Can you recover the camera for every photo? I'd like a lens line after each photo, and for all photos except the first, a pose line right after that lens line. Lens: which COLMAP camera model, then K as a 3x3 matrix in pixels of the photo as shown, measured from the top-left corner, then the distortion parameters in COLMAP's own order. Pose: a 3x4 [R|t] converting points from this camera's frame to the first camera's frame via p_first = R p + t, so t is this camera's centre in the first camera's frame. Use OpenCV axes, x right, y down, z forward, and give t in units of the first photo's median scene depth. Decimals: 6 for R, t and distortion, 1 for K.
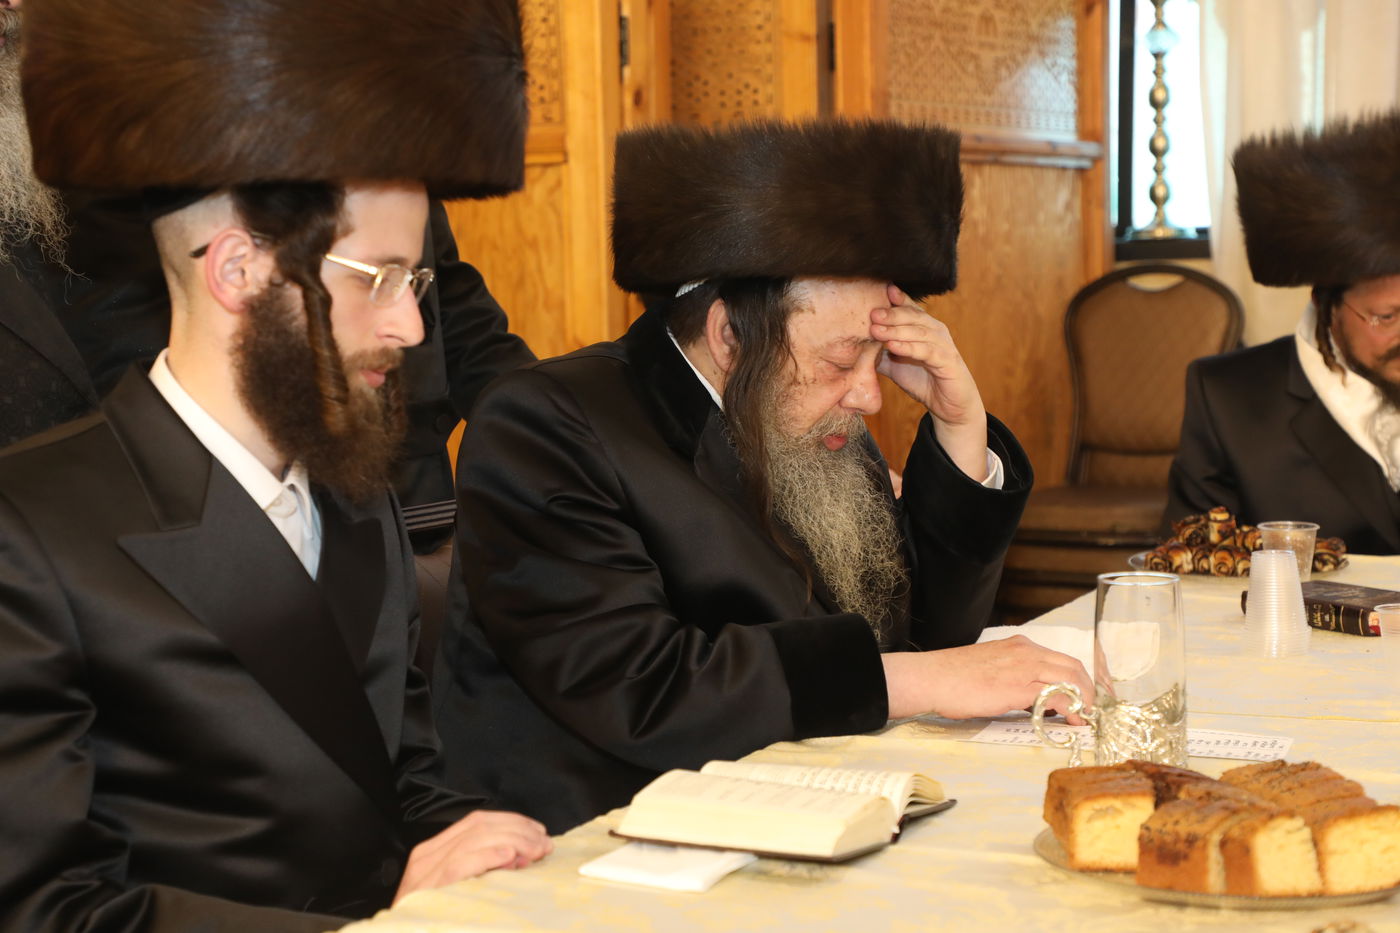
lens RADIAL K [[2626.6, 0, 698.5], [0, 2626.6, 459.6], [0, 0, 1]] dist [0.321691, 0.000000]
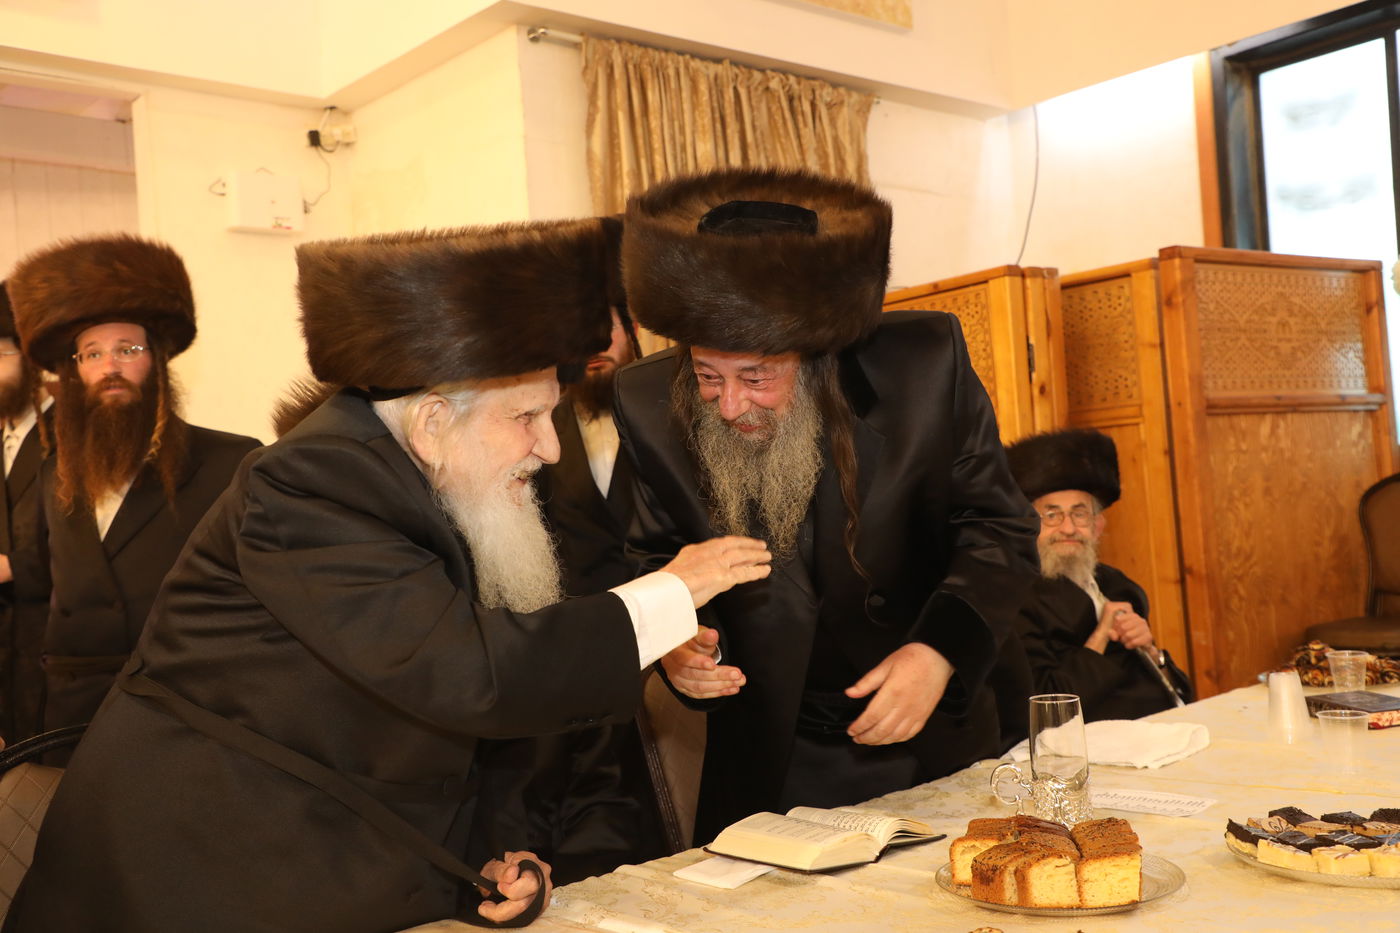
lens RADIAL K [[1528.5, 0, 718.7], [0, 1528.5, 431.6], [0, 0, 1]] dist [0.110728, 0.000000]
pose [[0.926094, -0.062755, -0.372037, 0.141913], [0.023992, 0.993870, -0.107922, -0.008736], [0.376529, 0.091020, 0.921923, 0.017058]]
